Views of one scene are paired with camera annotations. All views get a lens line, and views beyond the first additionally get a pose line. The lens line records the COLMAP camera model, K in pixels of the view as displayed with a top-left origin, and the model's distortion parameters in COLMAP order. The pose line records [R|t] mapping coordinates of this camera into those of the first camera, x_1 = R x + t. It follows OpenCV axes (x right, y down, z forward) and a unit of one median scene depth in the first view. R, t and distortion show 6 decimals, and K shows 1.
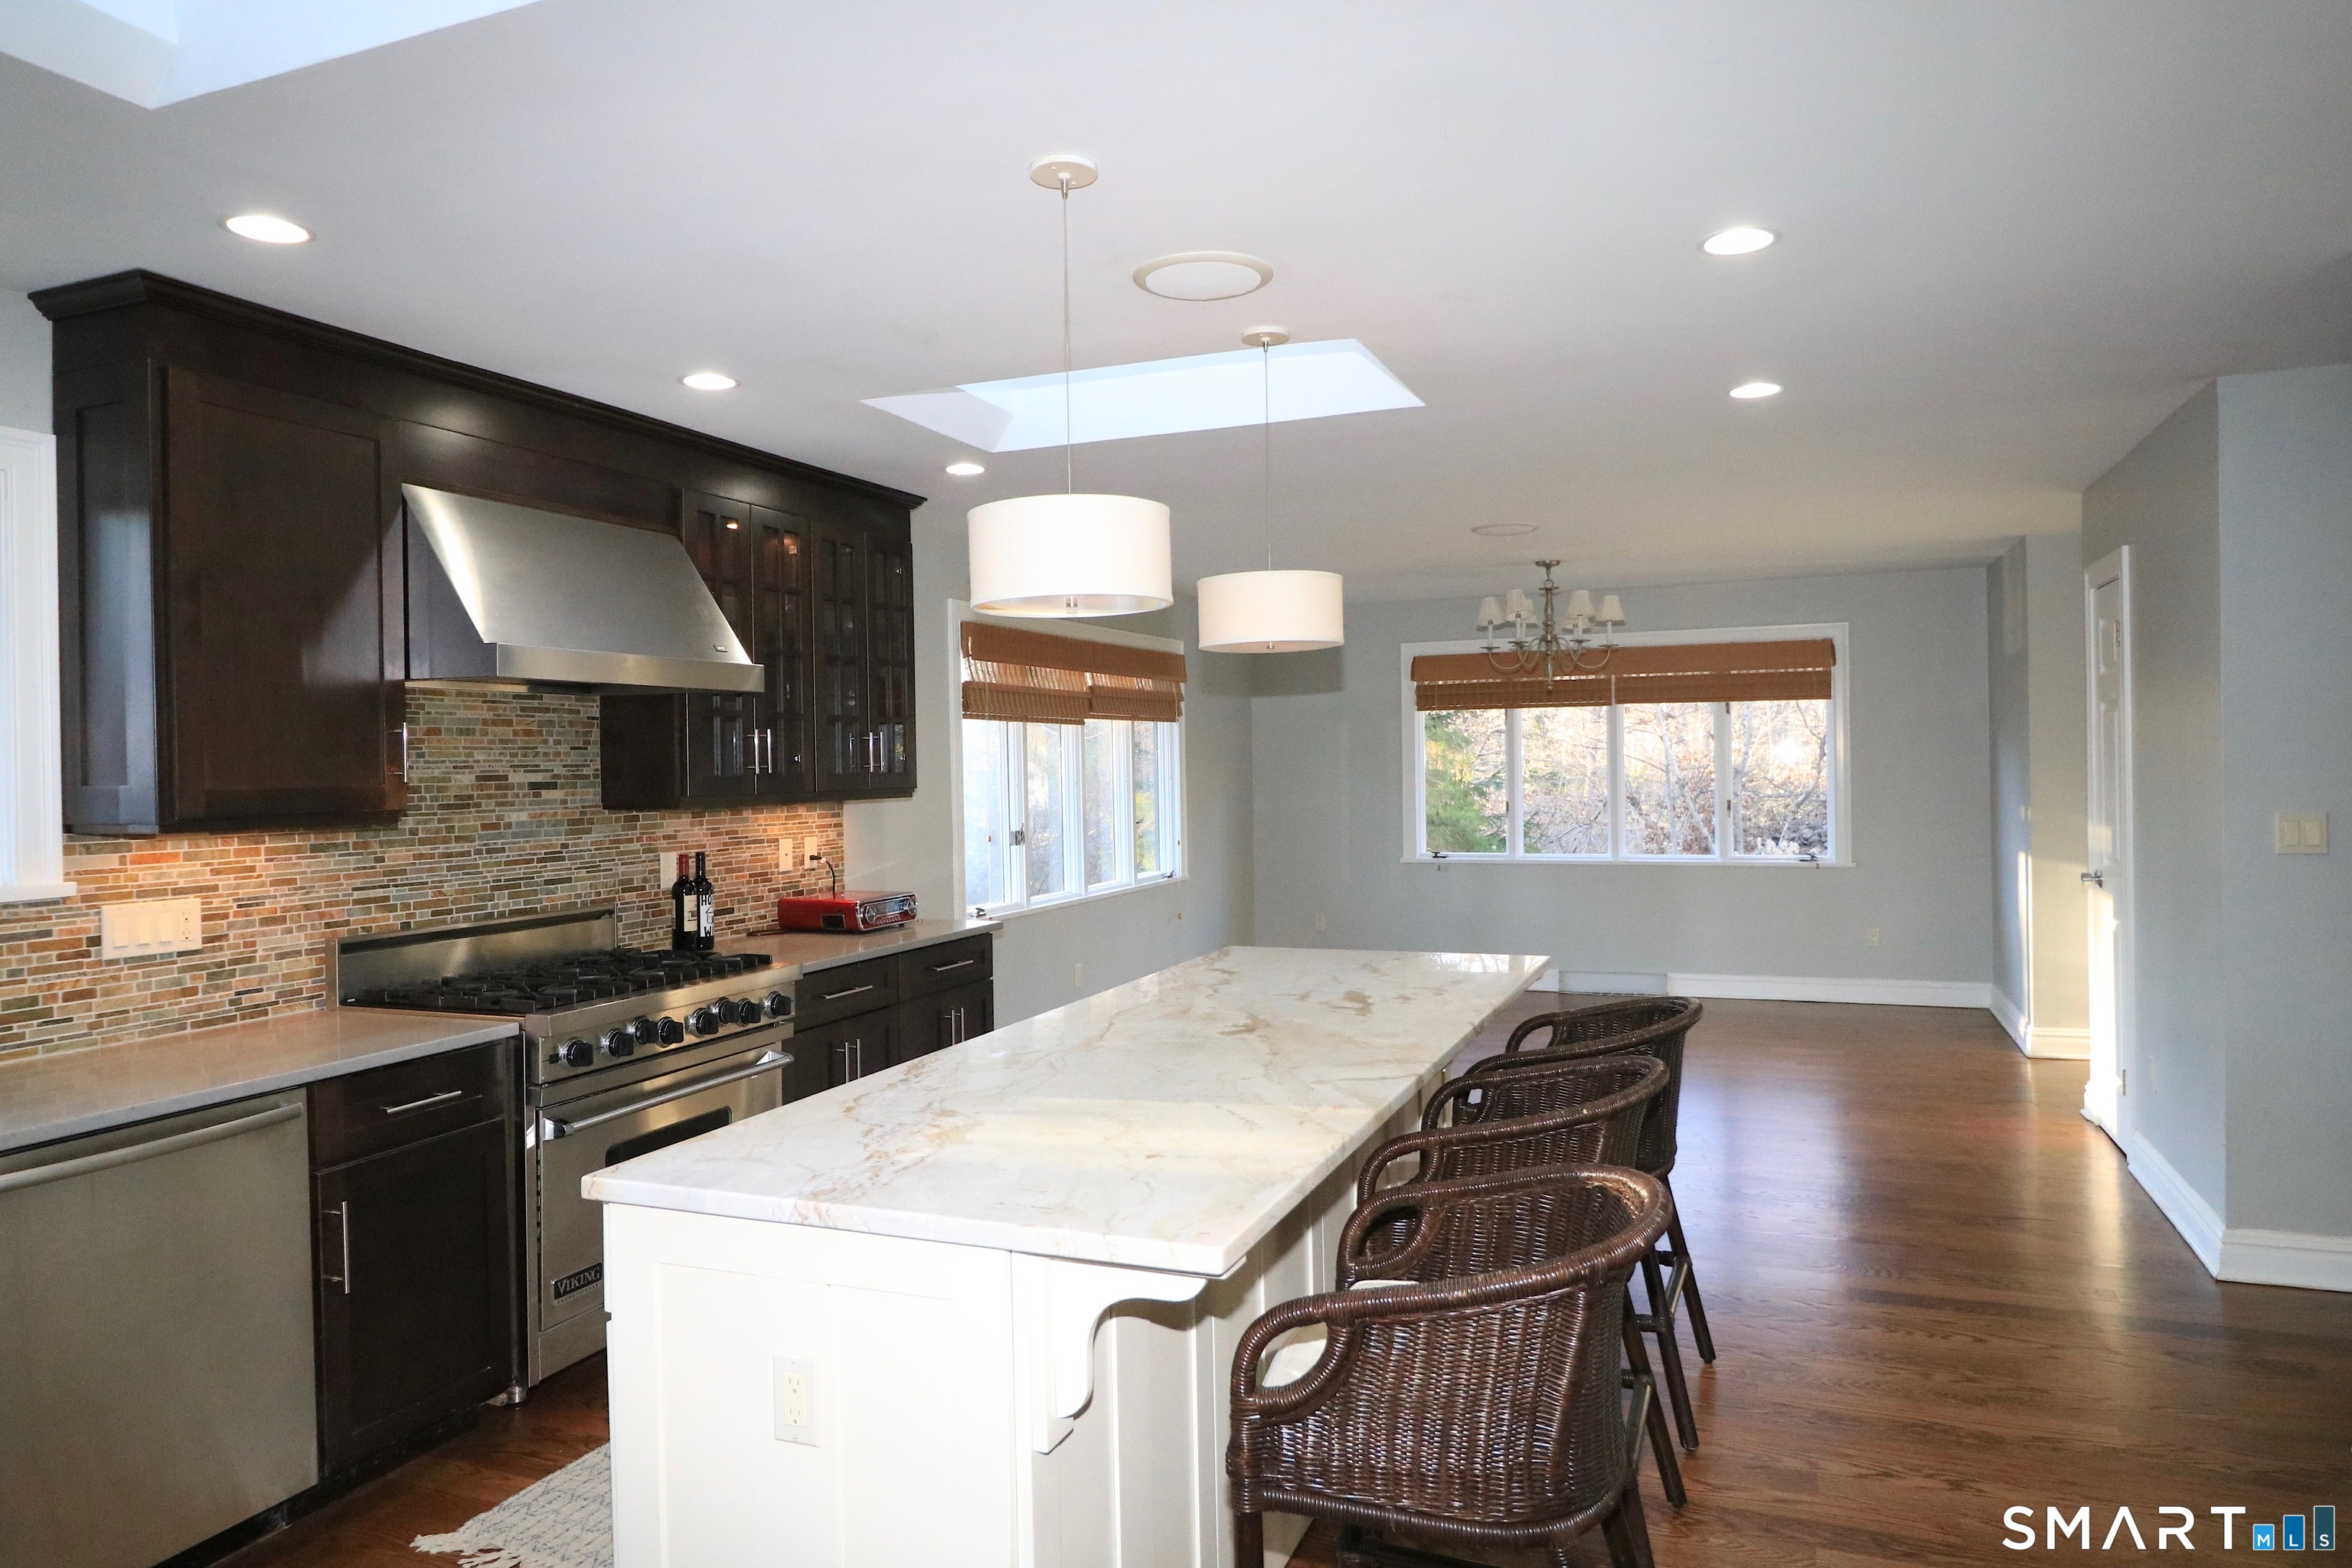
lens RADIAL K [[1486.0, 0, 1187.1], [0, 1486.0, 778.8], [0, 0, 1]] dist [0.005463, 0.002362]
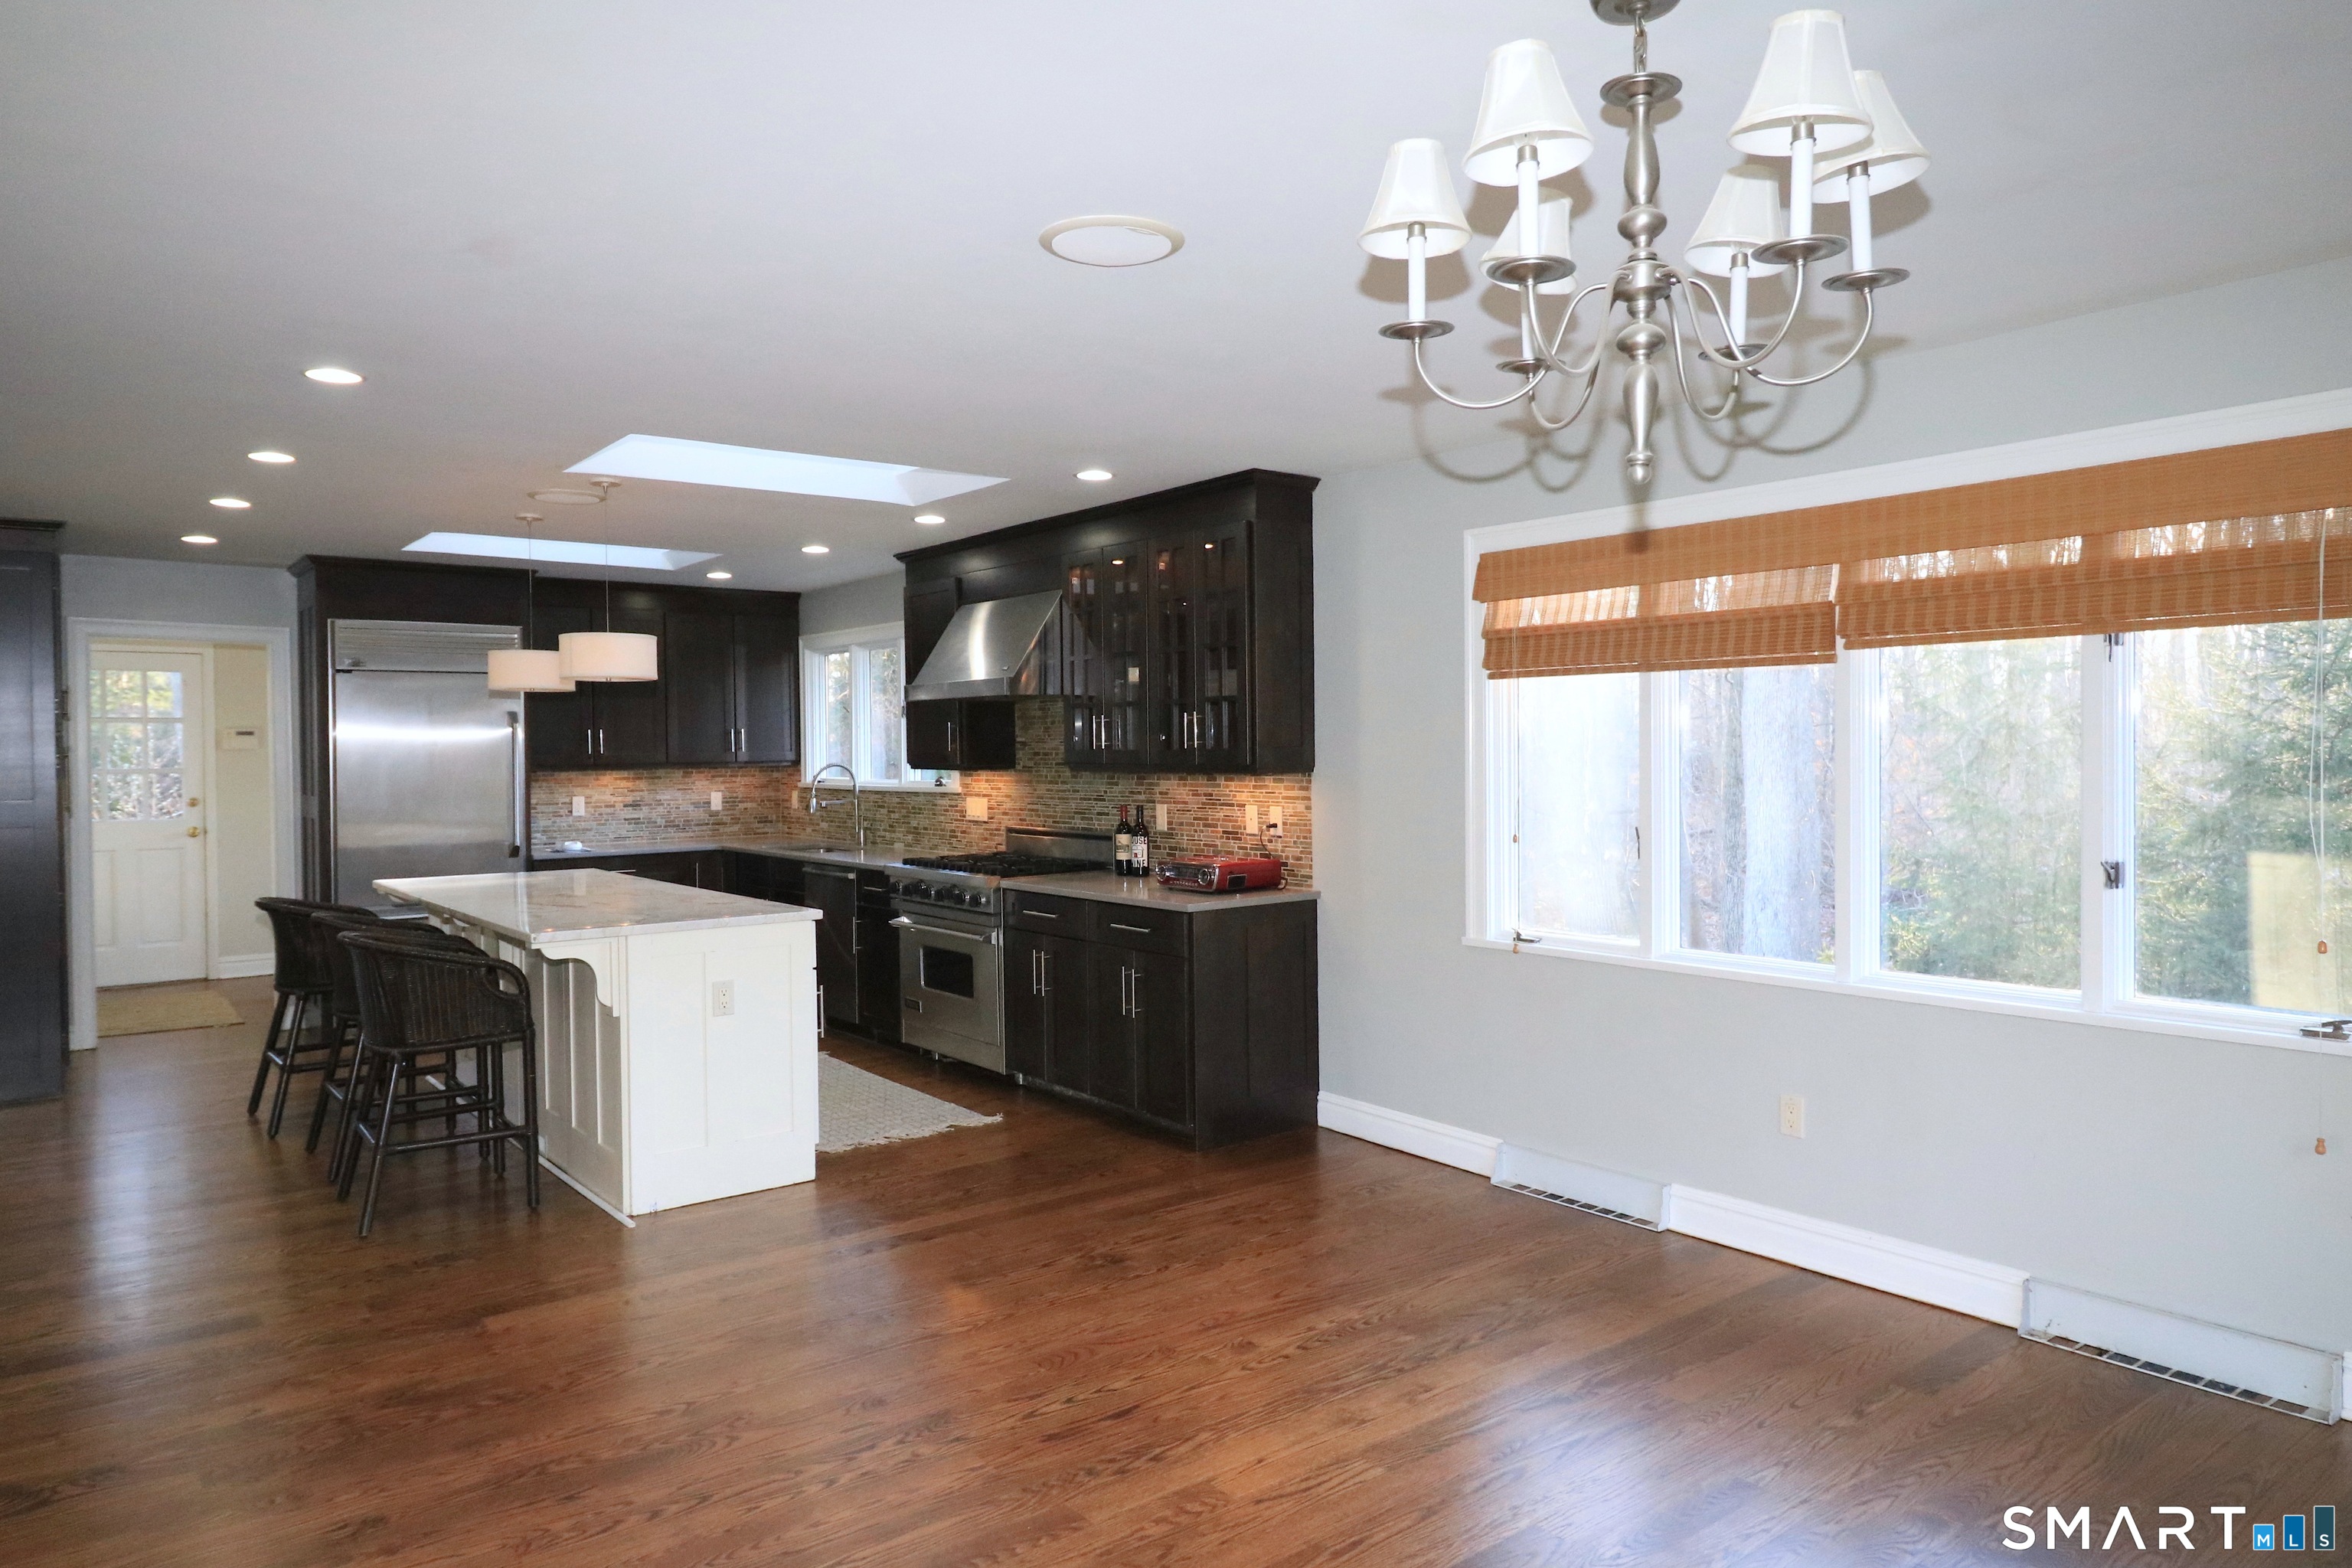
lens RADIAL K [[1486.0, 0, 1182.8], [0, 1486.0, 766.4], [0, 0, 1]] dist [0.005463, 0.002362]
pose [[-0.491138, 0.038147, -0.870246, 0.948776], [0.012952, 0.999250, 0.036493, -0.039831], [0.870986, 0.006652, -0.491263, 1.931495]]
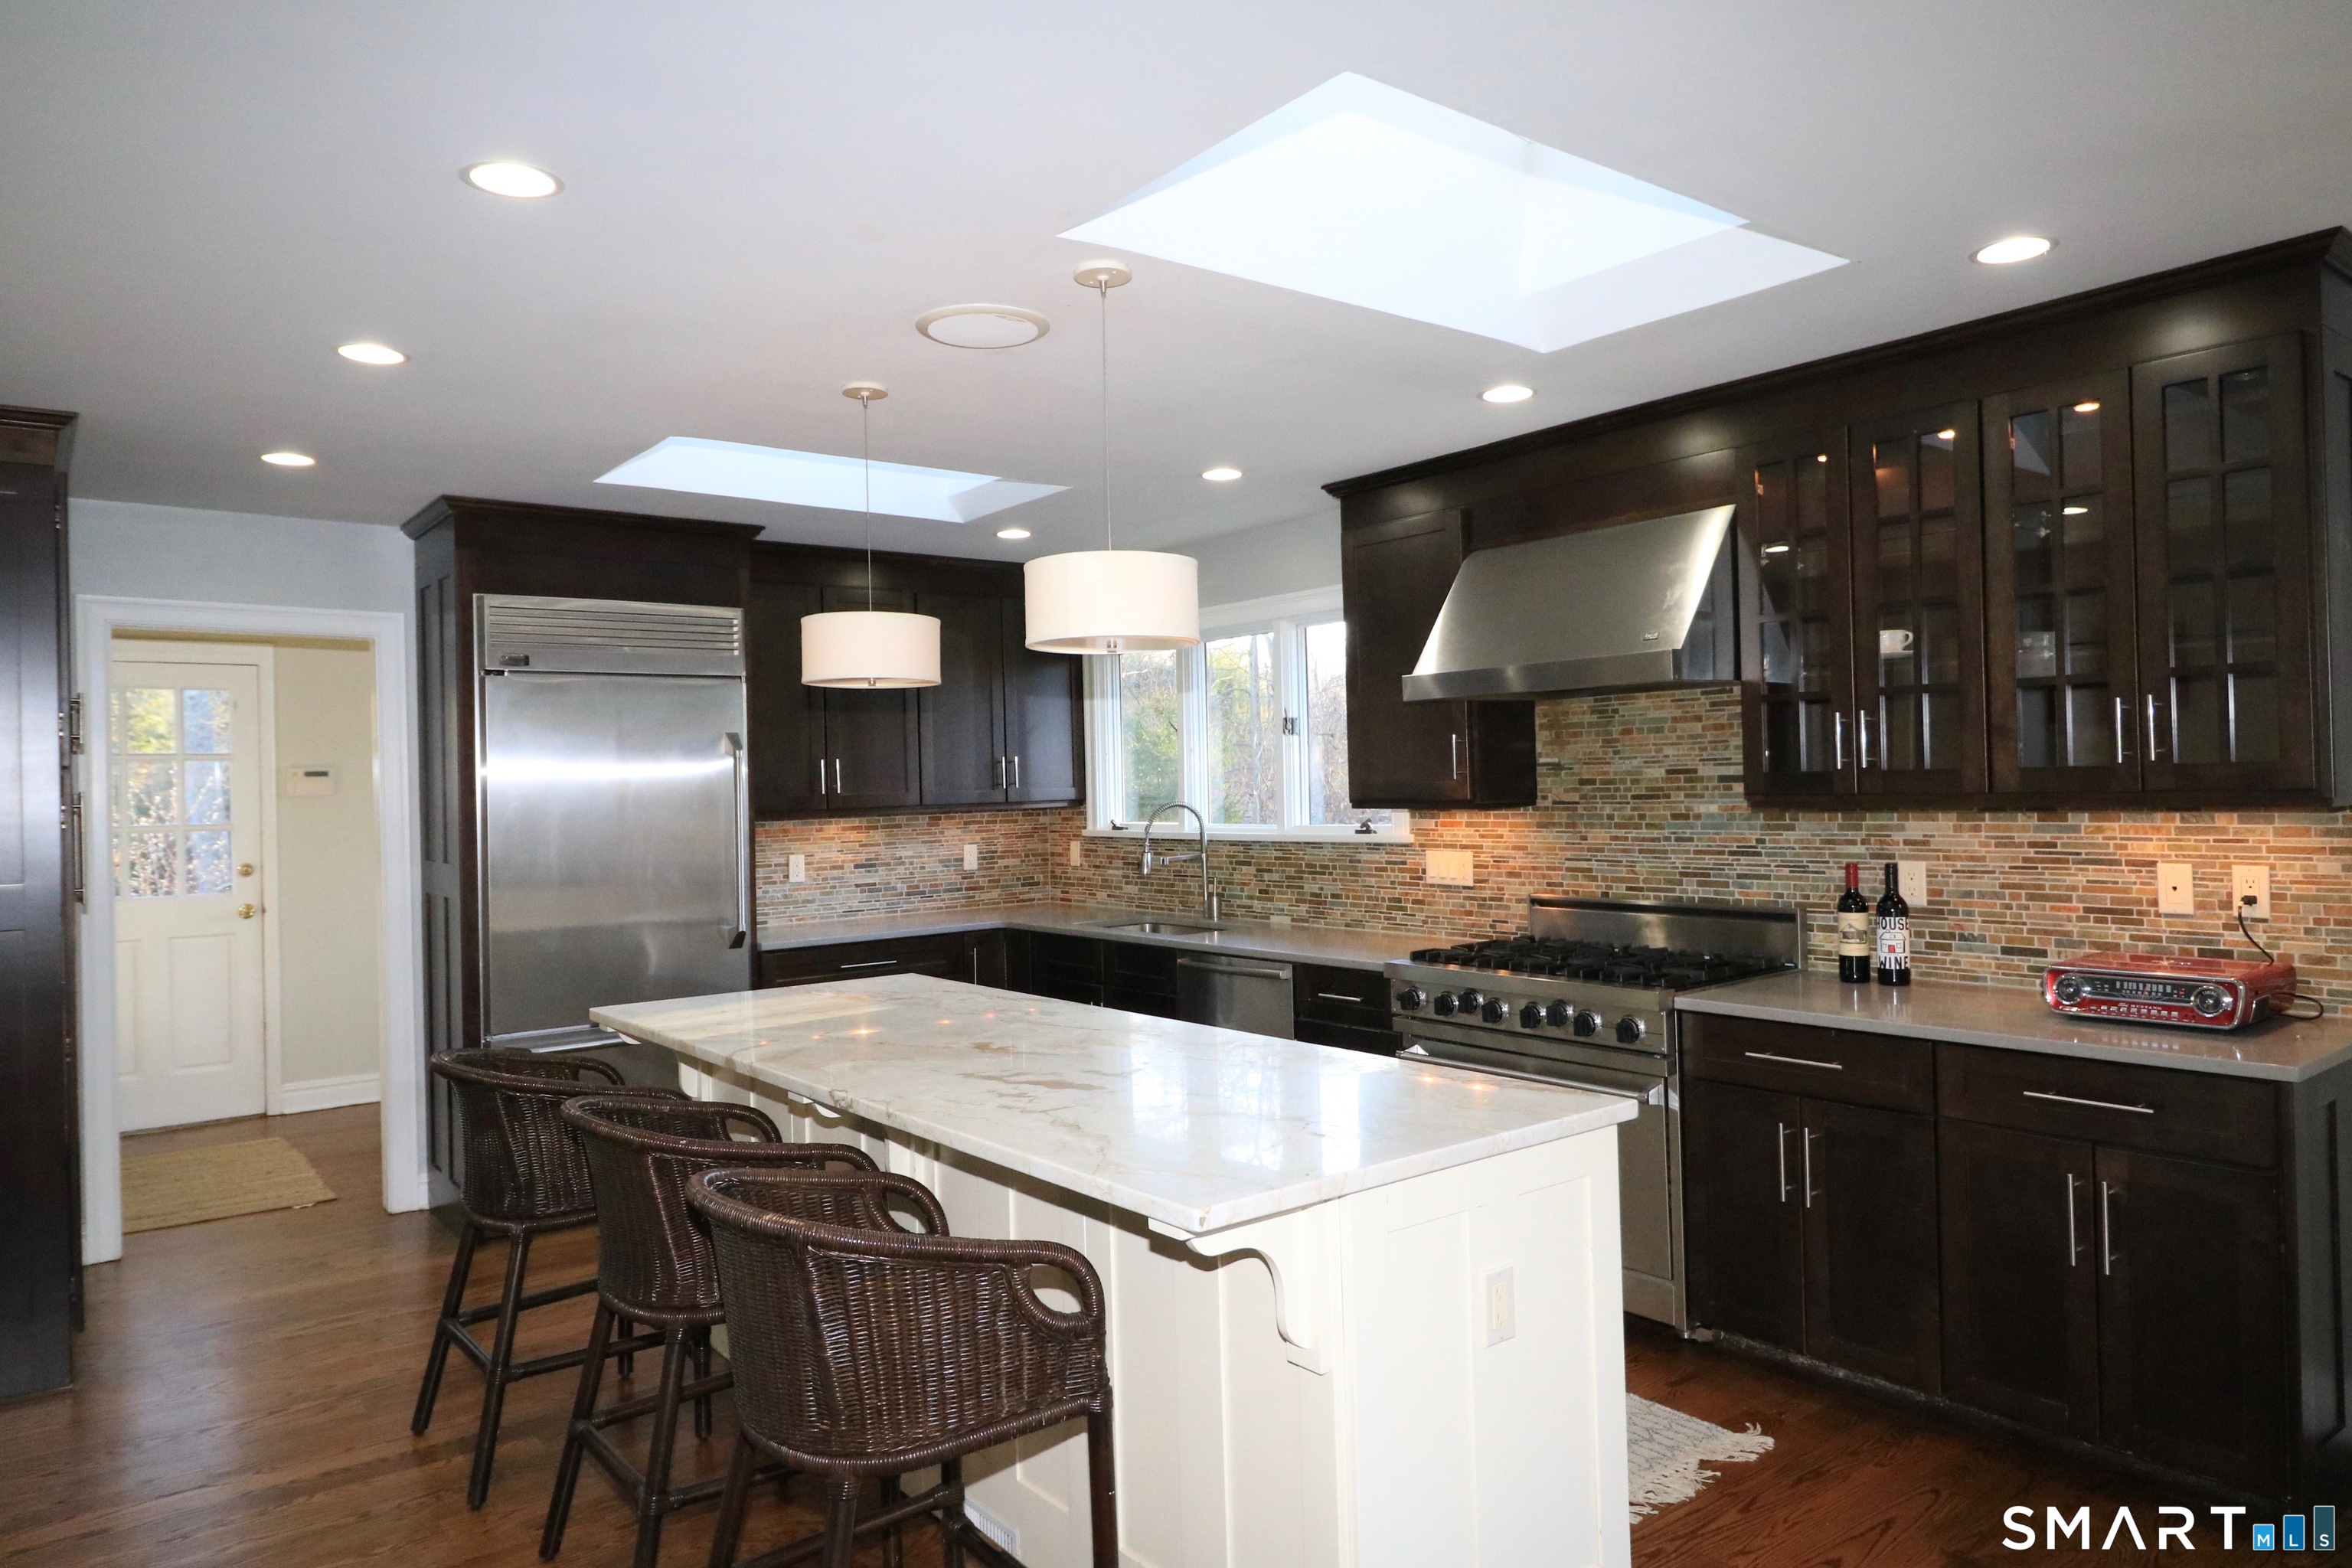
lens RADIAL K [[1486.0, 0, 1185.3], [0, 1486.0, 778.9], [0, 0, 1]] dist [0.005463, 0.002362]
pose [[-0.487393, 0.032334, -0.872584, 0.637833], [0.028356, 0.999373, 0.021193, -0.027762], [0.872722, -0.014414, -0.488004, 1.203062]]
